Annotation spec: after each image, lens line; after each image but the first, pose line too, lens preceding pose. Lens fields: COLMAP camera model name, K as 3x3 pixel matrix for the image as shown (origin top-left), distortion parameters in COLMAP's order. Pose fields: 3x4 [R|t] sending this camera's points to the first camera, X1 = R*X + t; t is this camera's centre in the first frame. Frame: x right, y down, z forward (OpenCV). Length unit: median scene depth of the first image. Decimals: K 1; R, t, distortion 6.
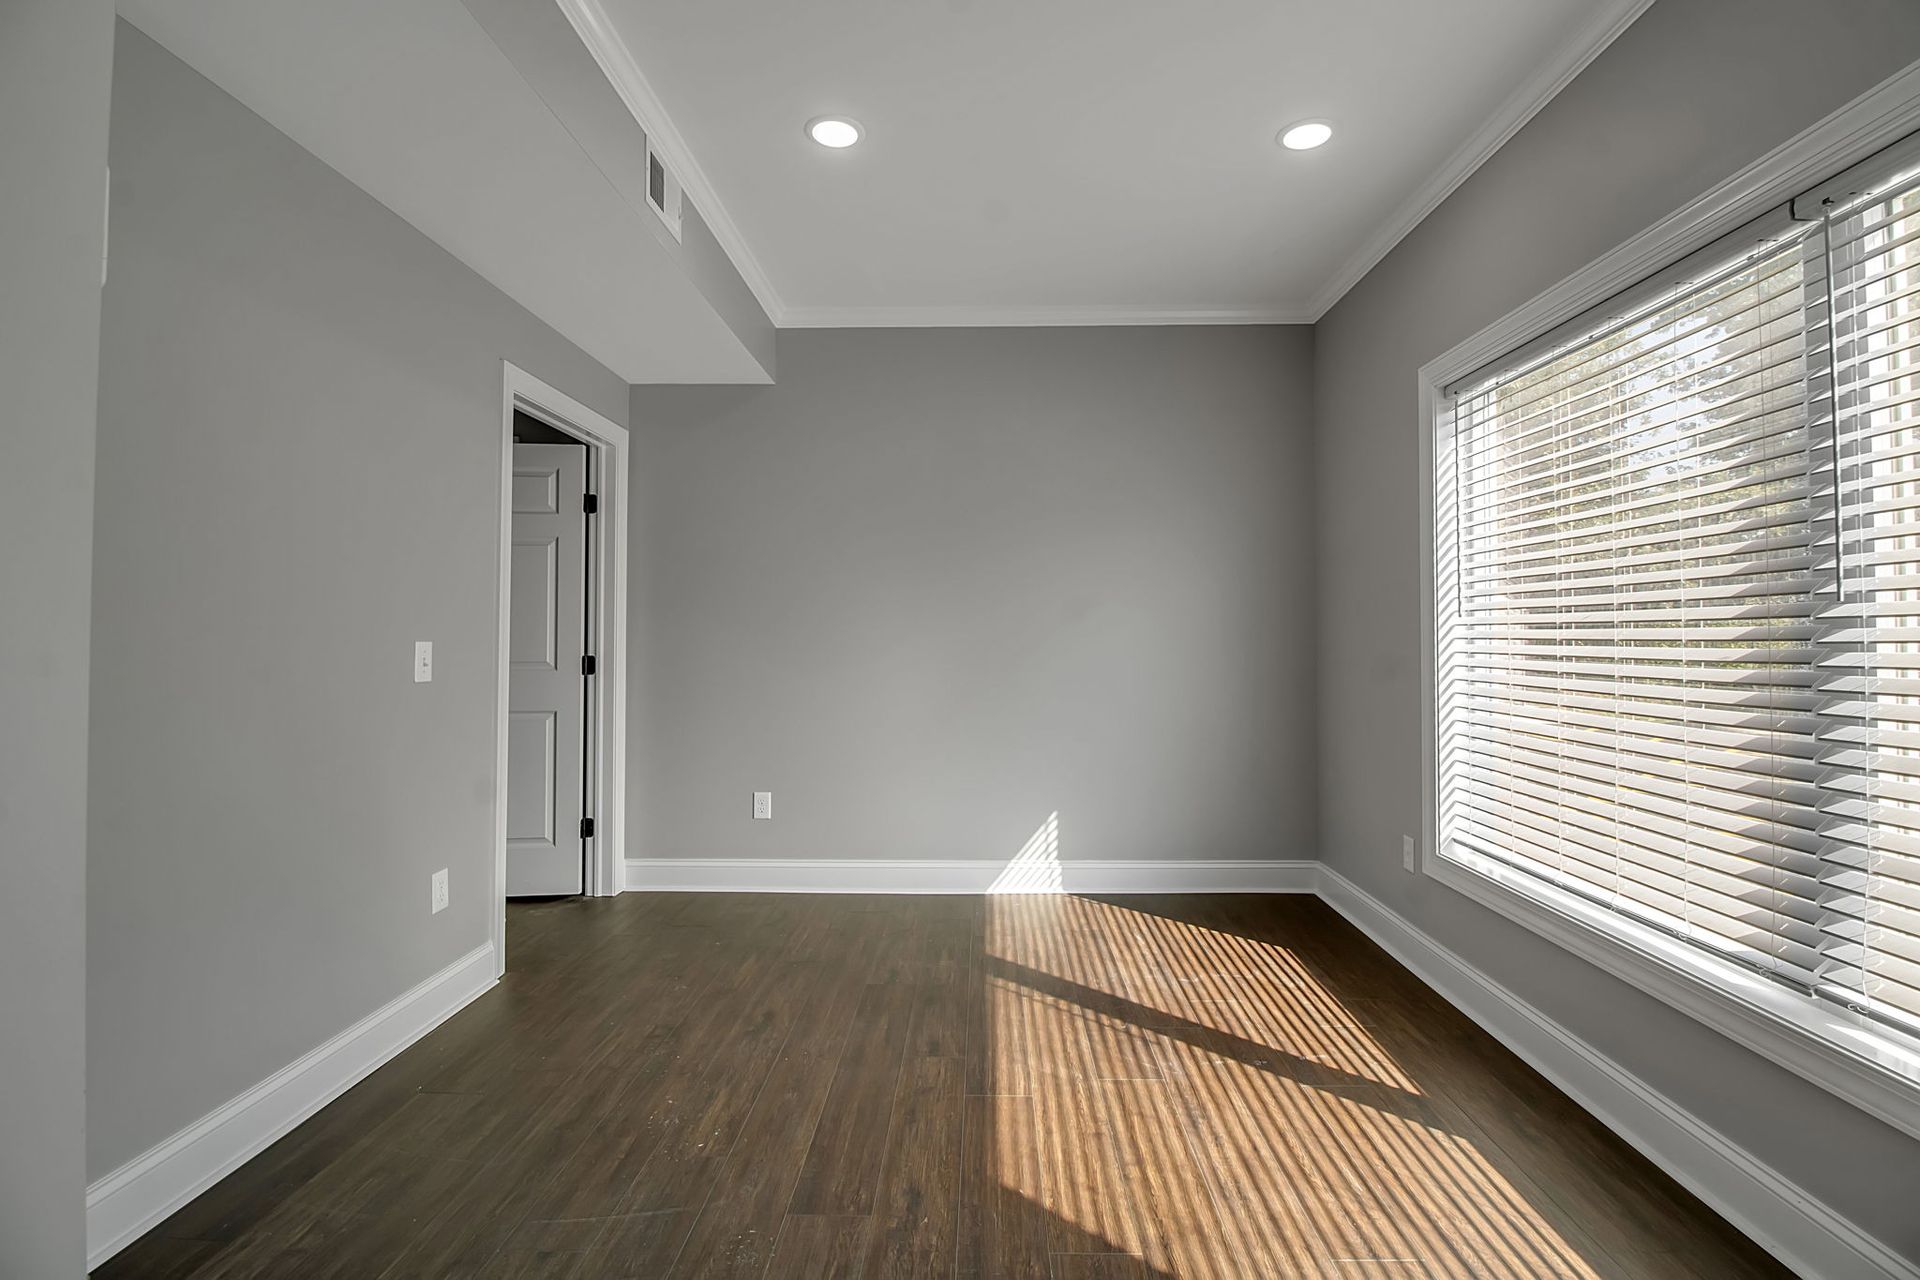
lens RADIAL K [[888.4, 0, 965.9], [0, 888.4, 613.9], [0, 0, 1]] dist [0.002170, -0.014877]
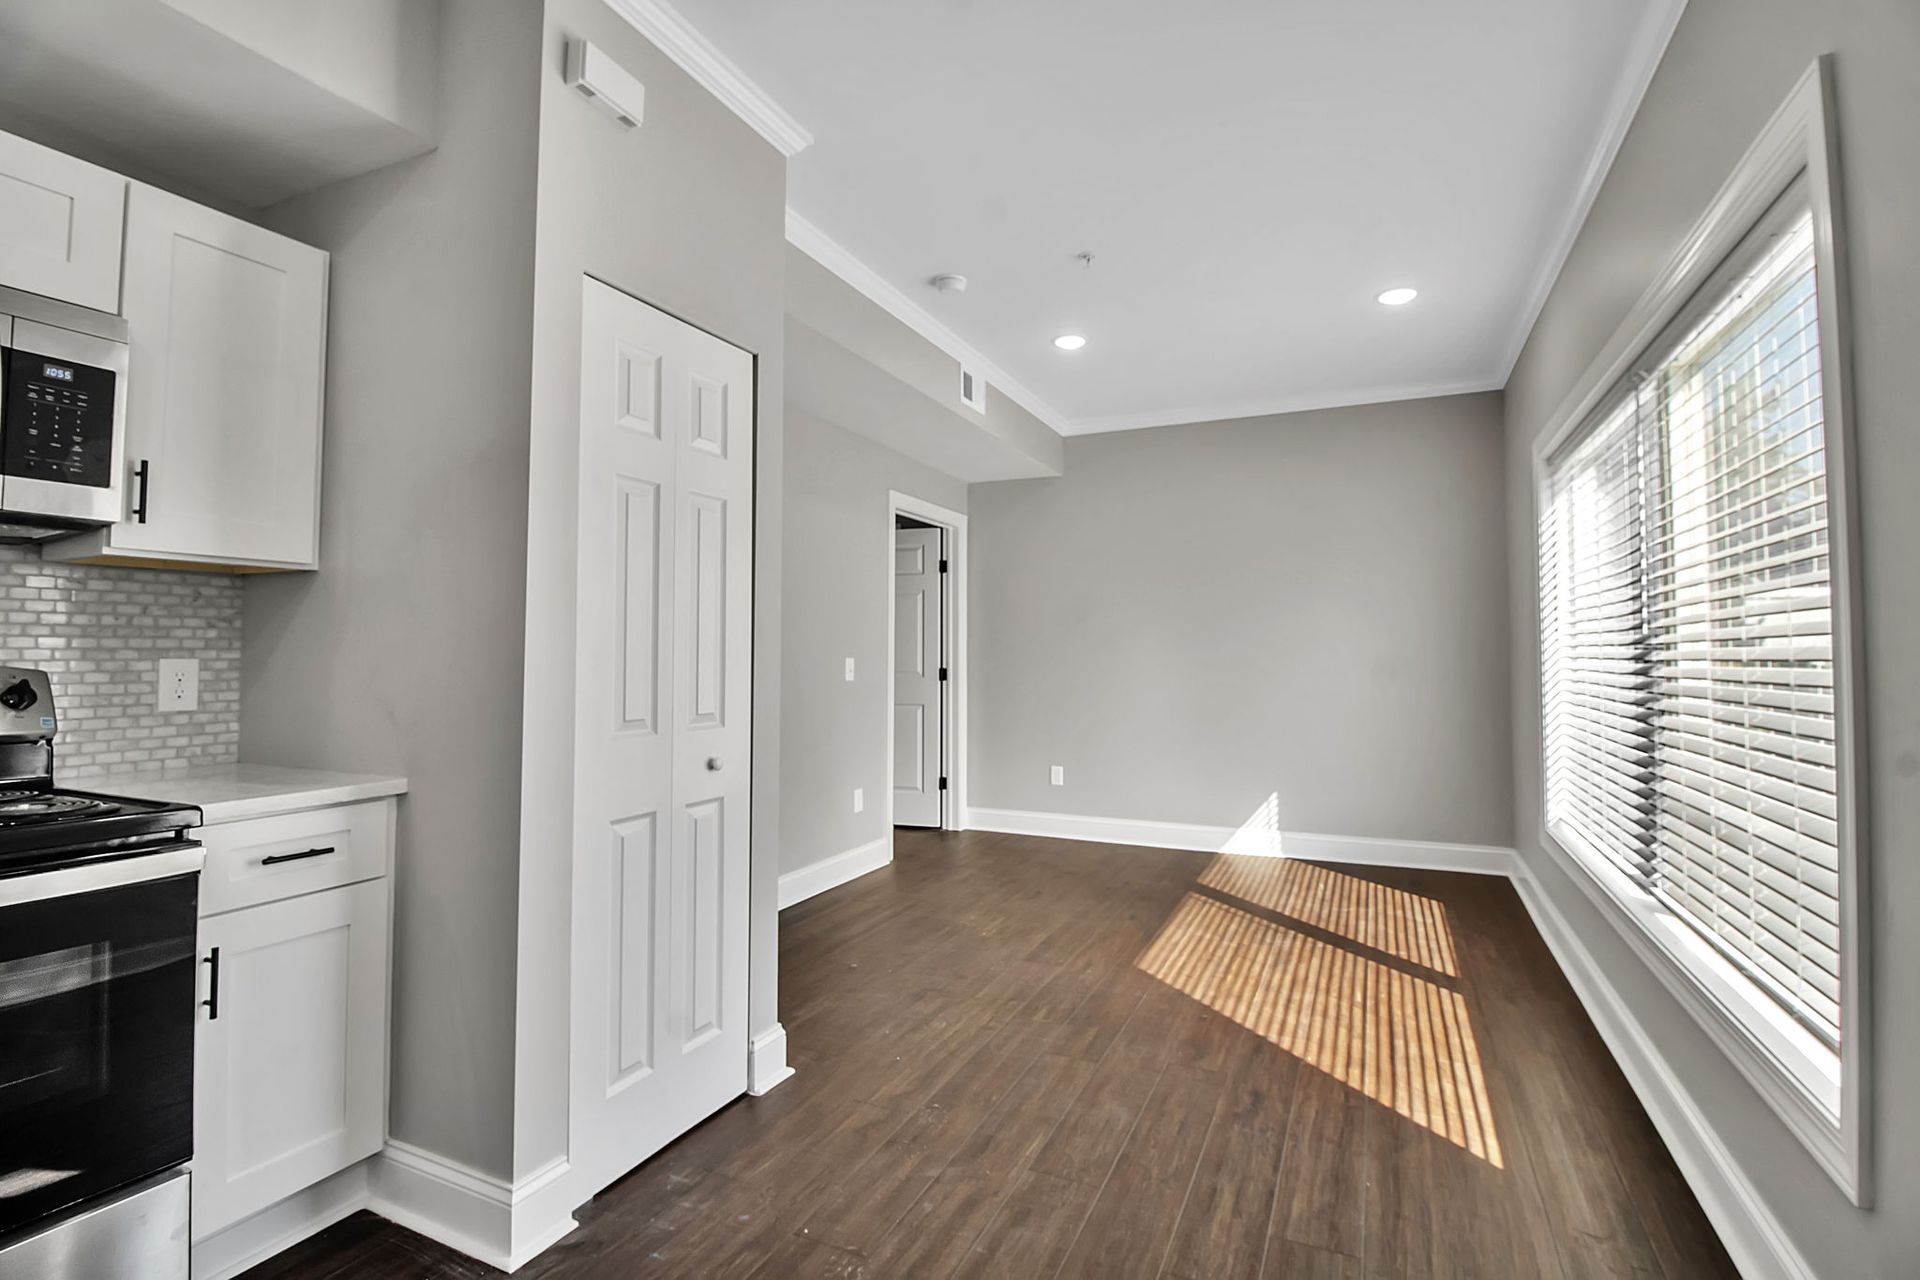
lens RADIAL K [[888.4, 0, 965.9], [0, 888.4, 613.9], [0, 0, 1]] dist [0.002170, -0.014877]
pose [[0.917684, -0.017013, -0.396946, 0.294524], [0.008589, 0.999699, -0.022990, -0.013996], [0.397217, 0.017688, 0.917554, -0.515475]]
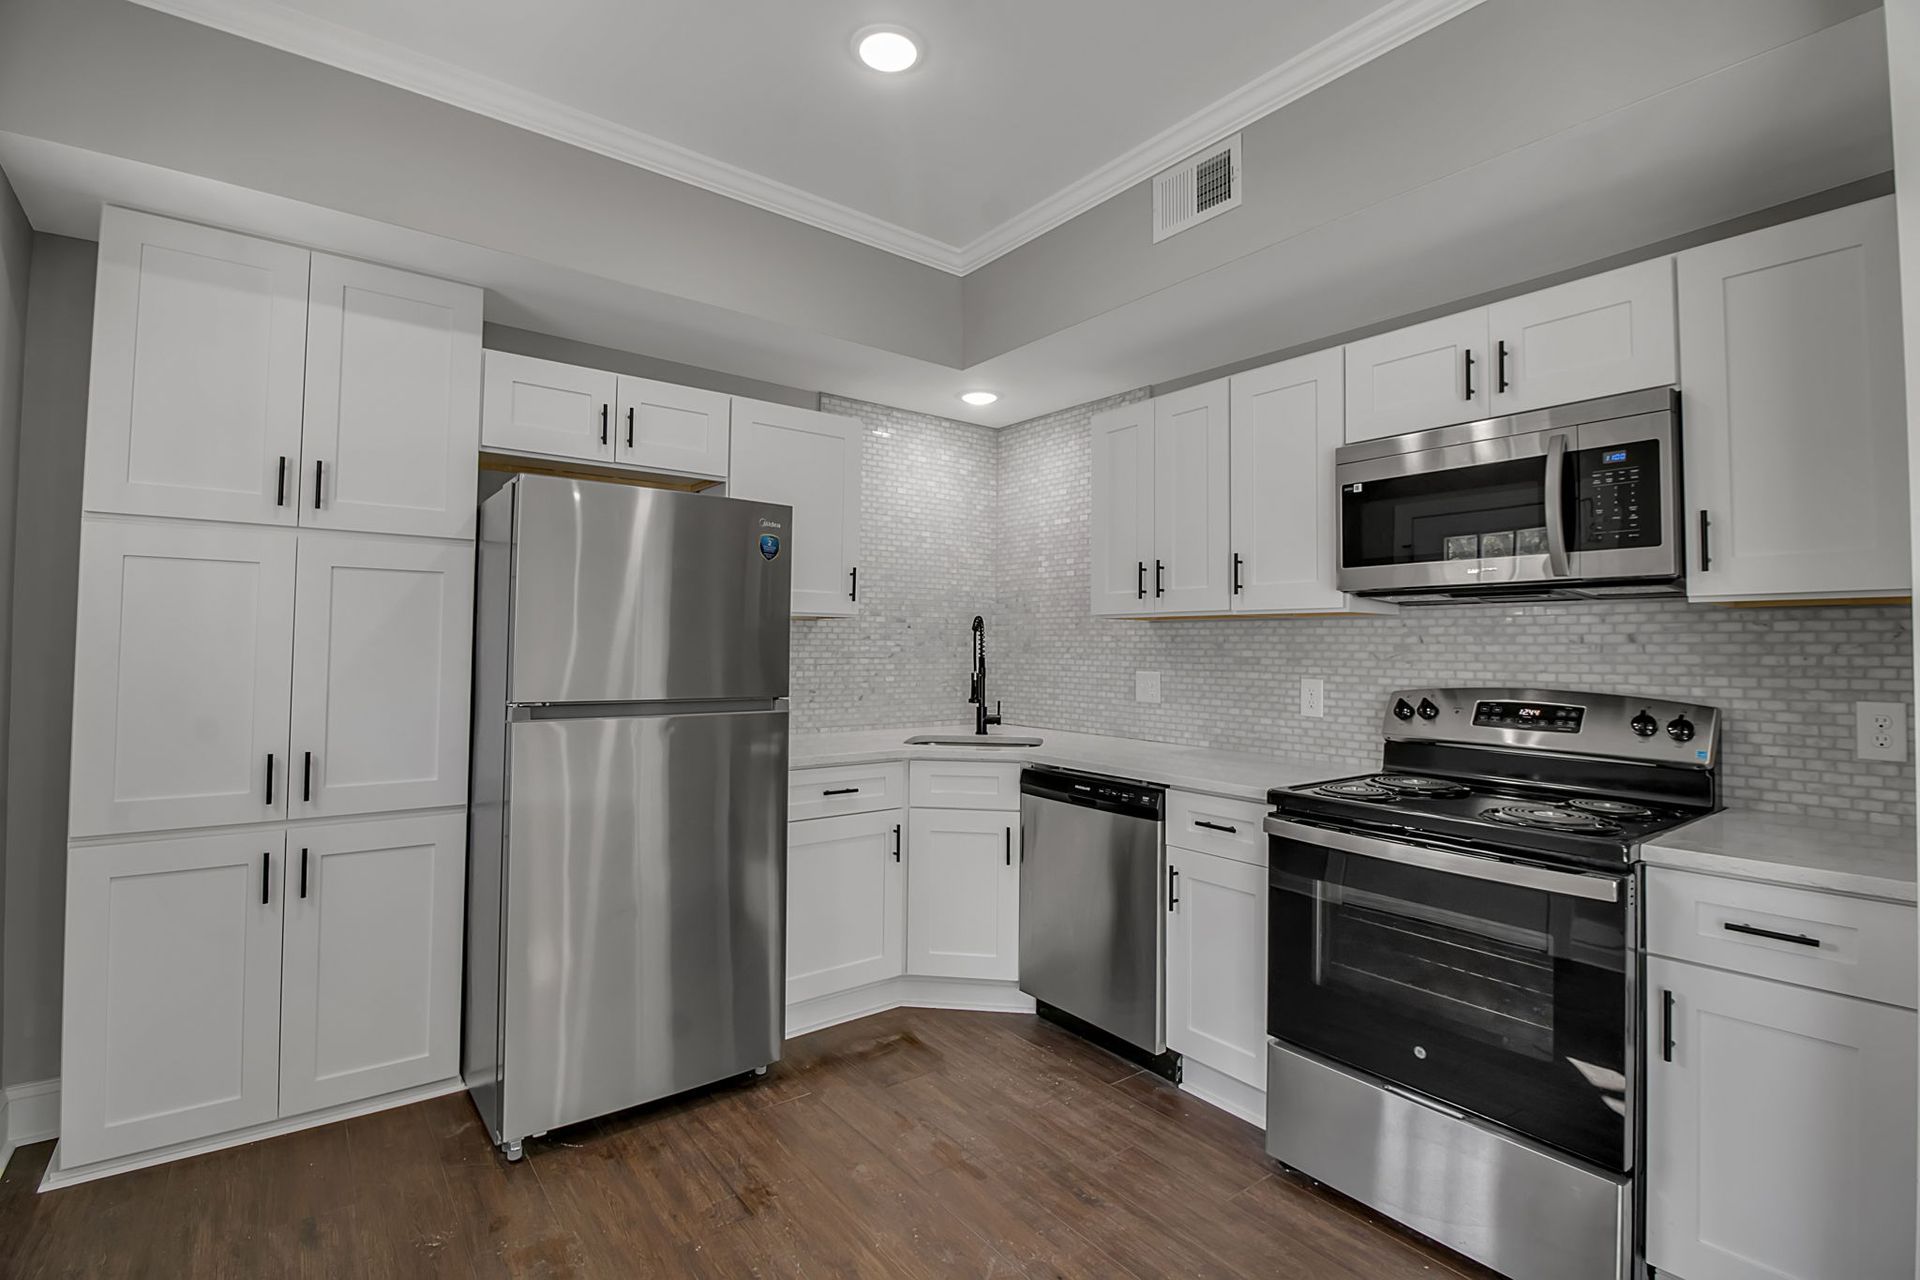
lens RADIAL K [[888.4, 0, 965.9], [0, 888.4, 613.9], [0, 0, 1]] dist [0.002170, -0.014877]
pose [[-0.779842, -0.033086, -0.625102, 0.345348], [0.004409, 0.998287, -0.058337, -0.029753], [0.625961, -0.048250, -0.778360, -0.022815]]
